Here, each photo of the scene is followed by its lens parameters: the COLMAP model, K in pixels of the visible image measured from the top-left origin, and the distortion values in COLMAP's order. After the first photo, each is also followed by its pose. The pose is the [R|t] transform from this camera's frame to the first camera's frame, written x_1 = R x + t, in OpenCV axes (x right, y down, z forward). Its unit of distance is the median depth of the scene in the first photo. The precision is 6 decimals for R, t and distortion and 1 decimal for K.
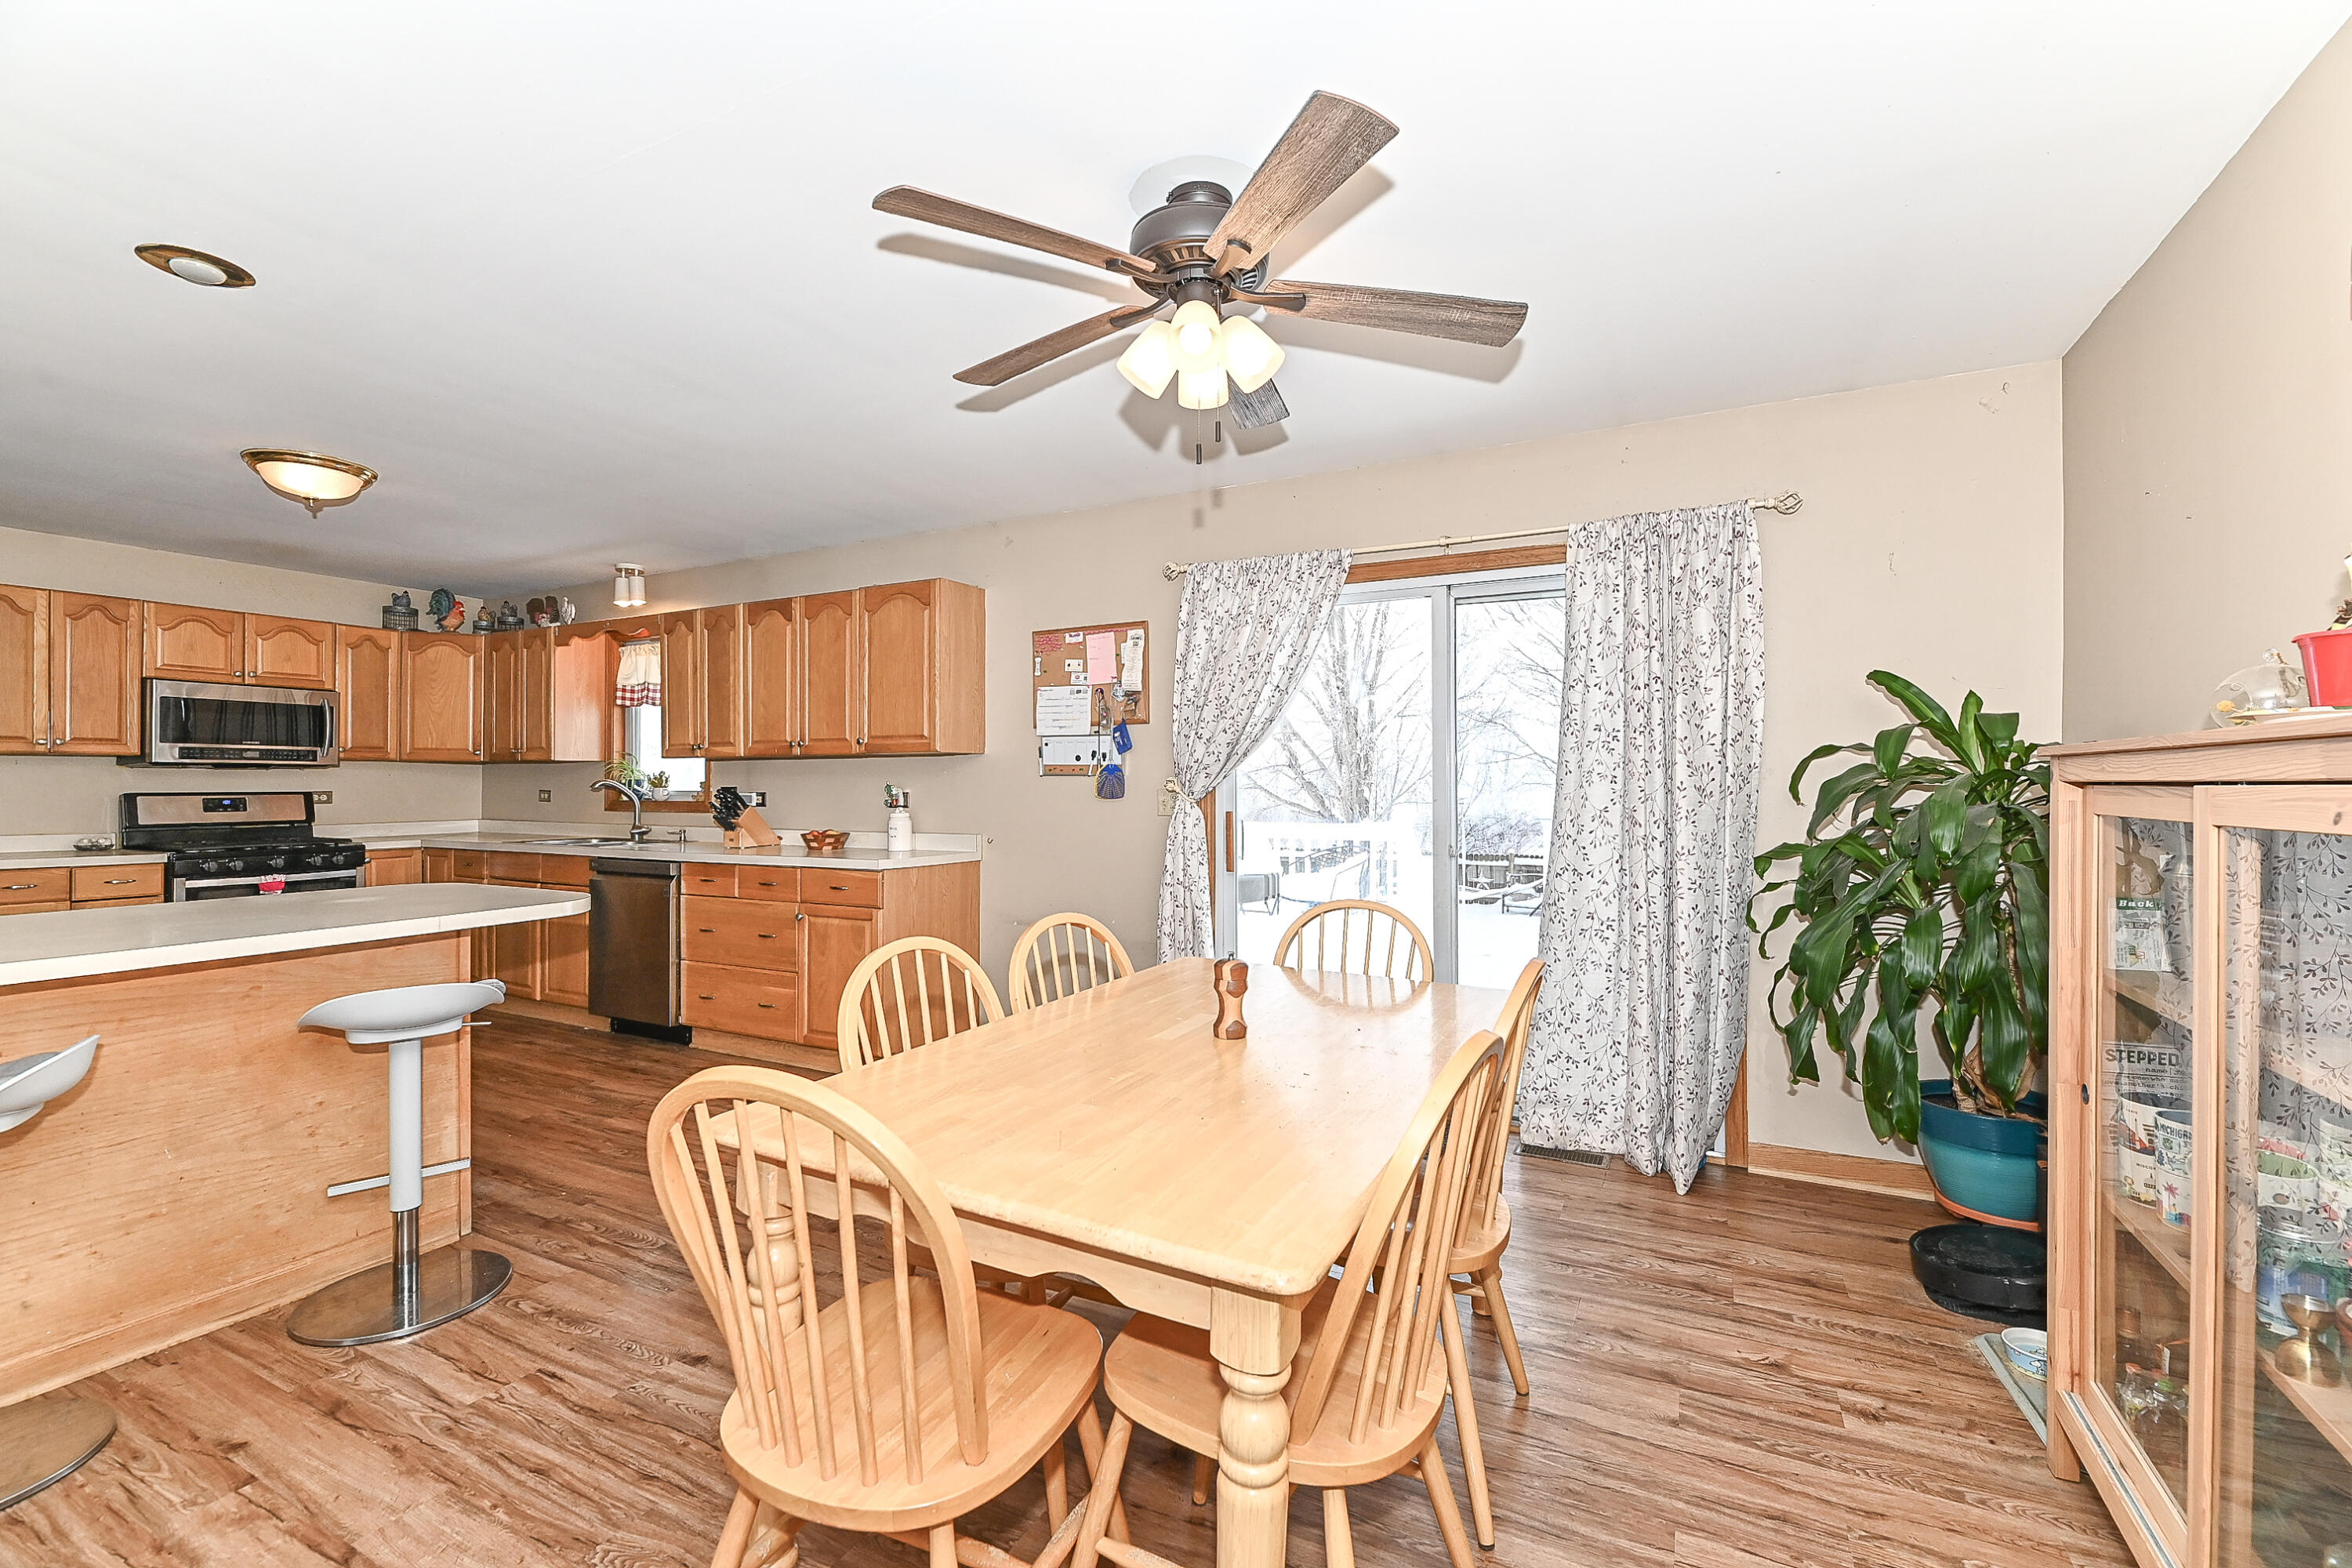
lens RADIAL K [[990.6, 0, 1176.0], [0, 990.6, 784.0], [0, 0, 1]] dist [0.000395, 0.000022]
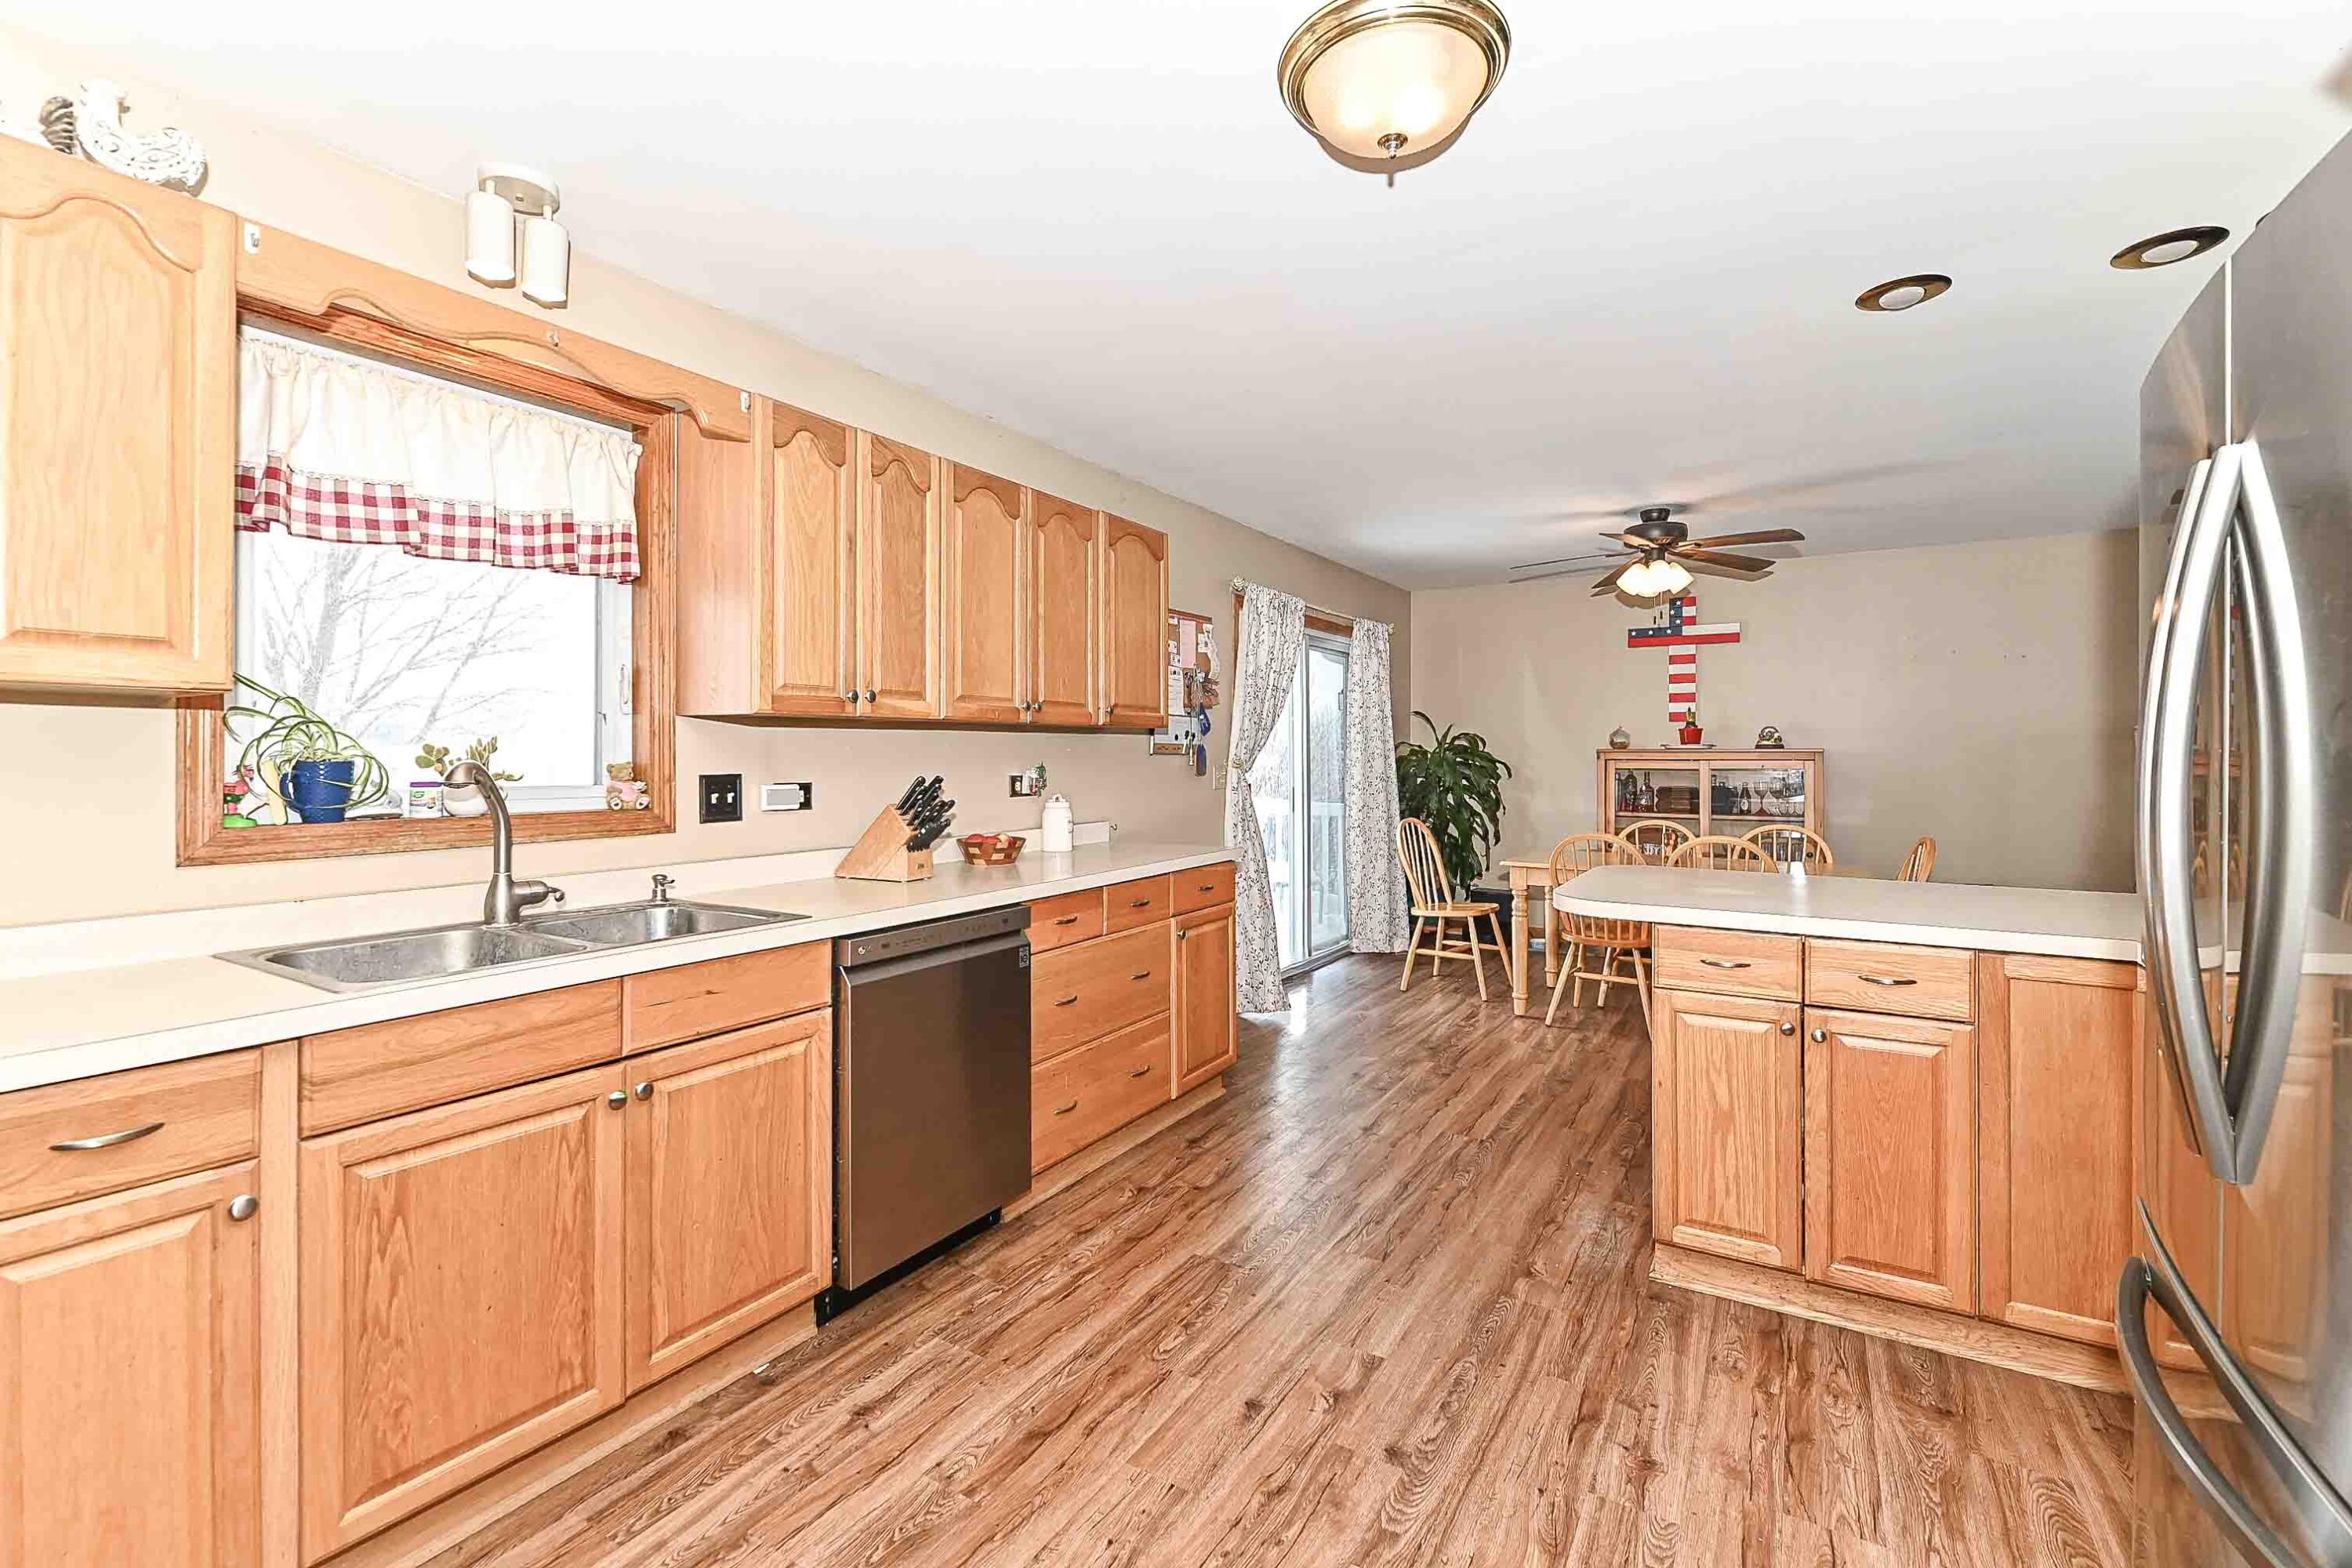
lens RADIAL K [[1043.6, 0, 1179.5], [0, 1043.6, 755.0], [0, 0, 1]] dist [-0.000189, -0.000007]
pose [[0.064030, 0.000668, 0.997948, -1.191846], [0.004625, 0.999989, -0.000966, -0.006914], [-0.997937, 0.004677, 0.064026, 0.936719]]
